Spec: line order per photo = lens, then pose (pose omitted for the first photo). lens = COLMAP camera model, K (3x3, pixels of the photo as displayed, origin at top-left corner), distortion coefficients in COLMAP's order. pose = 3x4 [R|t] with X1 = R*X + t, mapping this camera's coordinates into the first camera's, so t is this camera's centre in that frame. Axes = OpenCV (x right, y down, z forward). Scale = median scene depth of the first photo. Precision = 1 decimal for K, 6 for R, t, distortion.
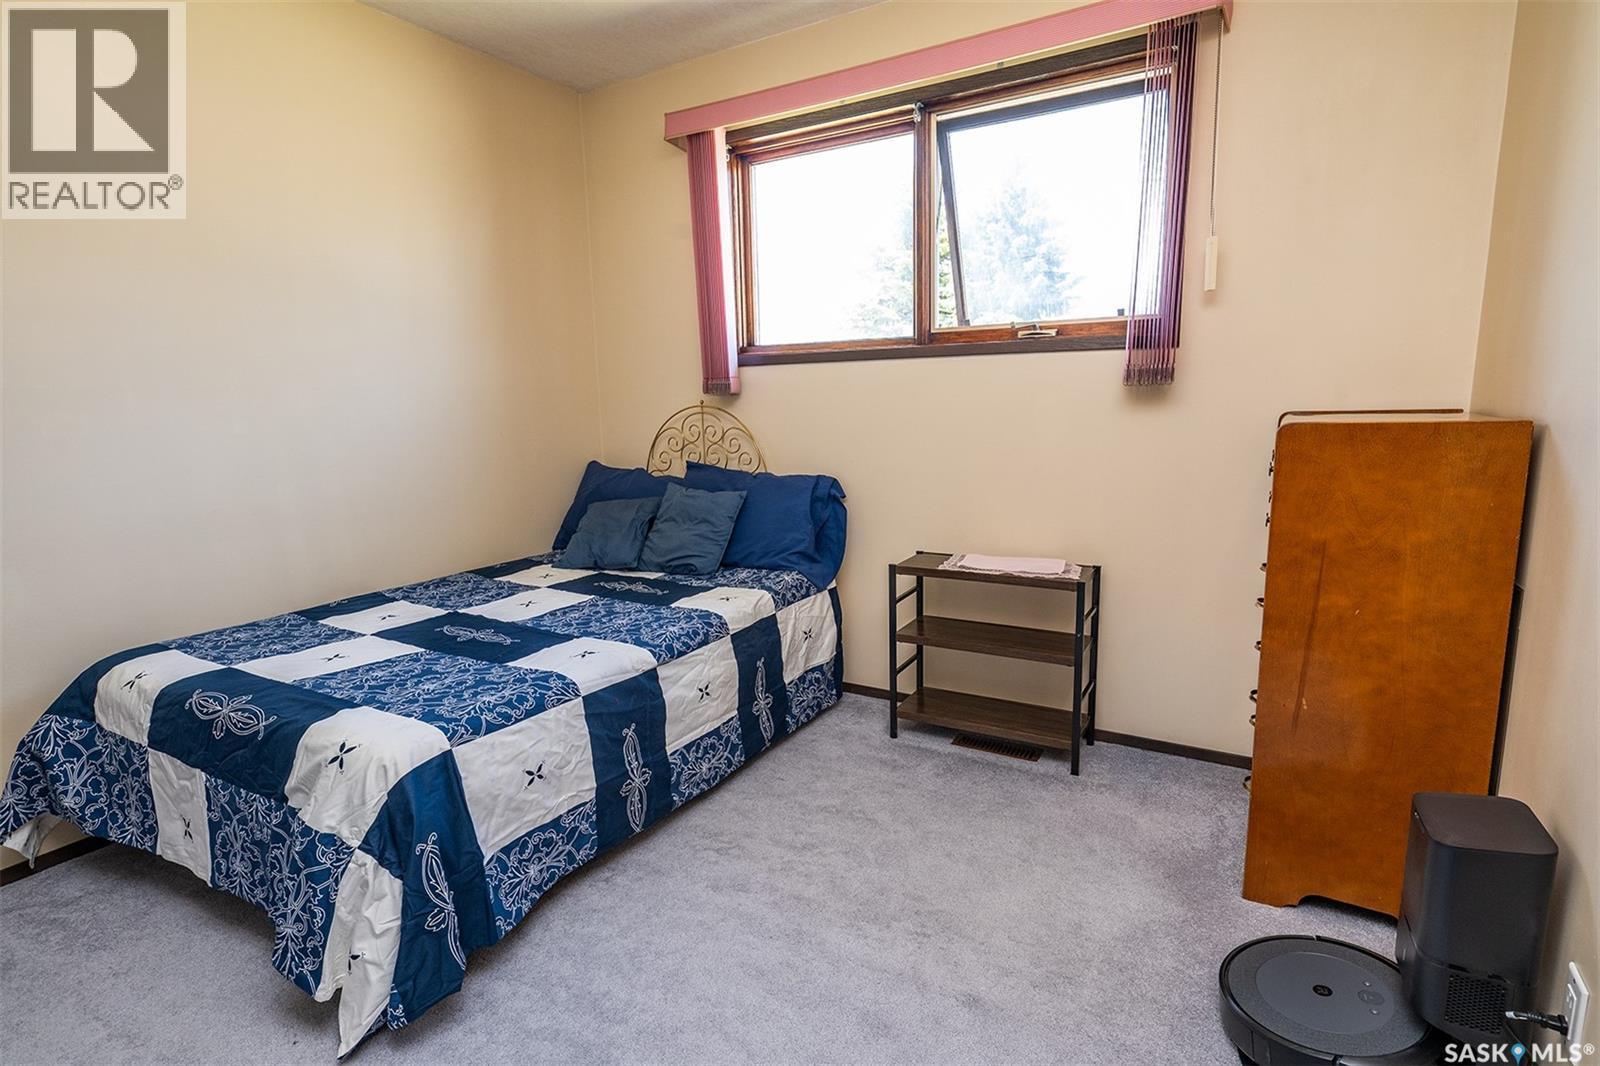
lens RADIAL K [[793.5, 0, 800.0], [0, 793.5, 533.0], [0, 0, 1]] dist [-0.002531, -0.000694]
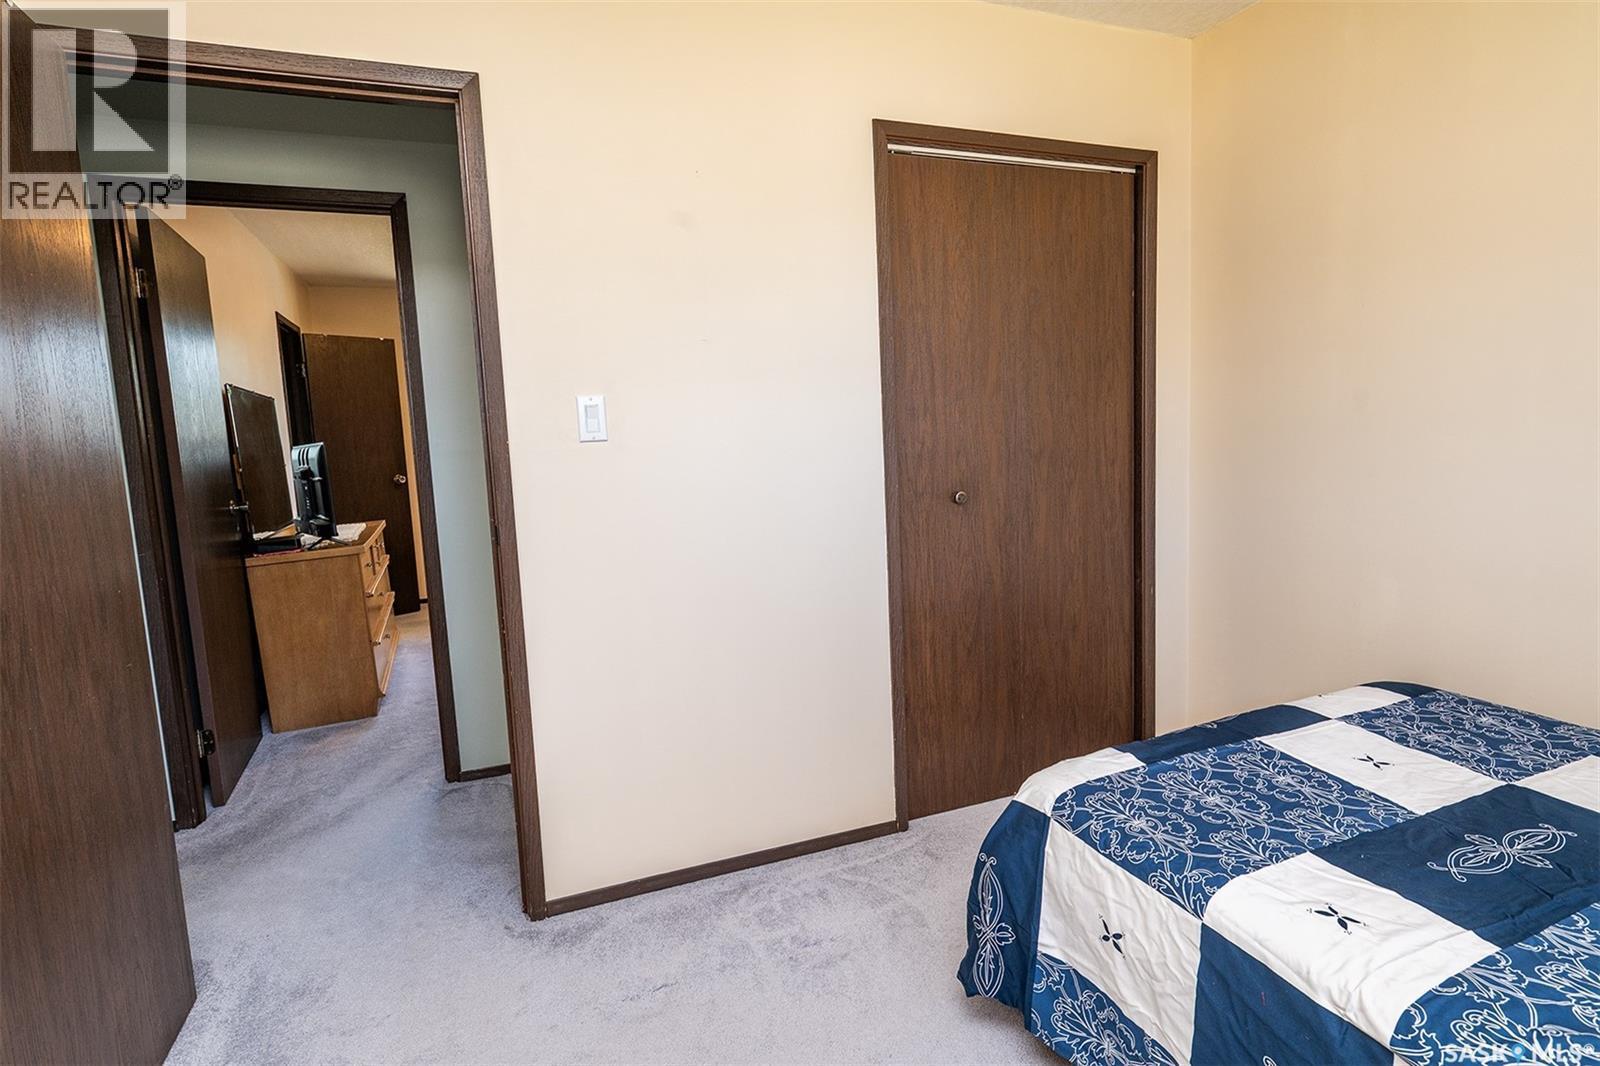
lens RADIAL K [[793.5, 0, 800.0], [0, 793.5, 533.0], [0, 0, 1]] dist [-0.002531, -0.000694]
pose [[-0.606035, 0.145081, -0.782095, 0.361727], [-0.081732, 0.966664, 0.242652, -0.218144], [0.791228, 0.210977, -0.573975, 0.983771]]
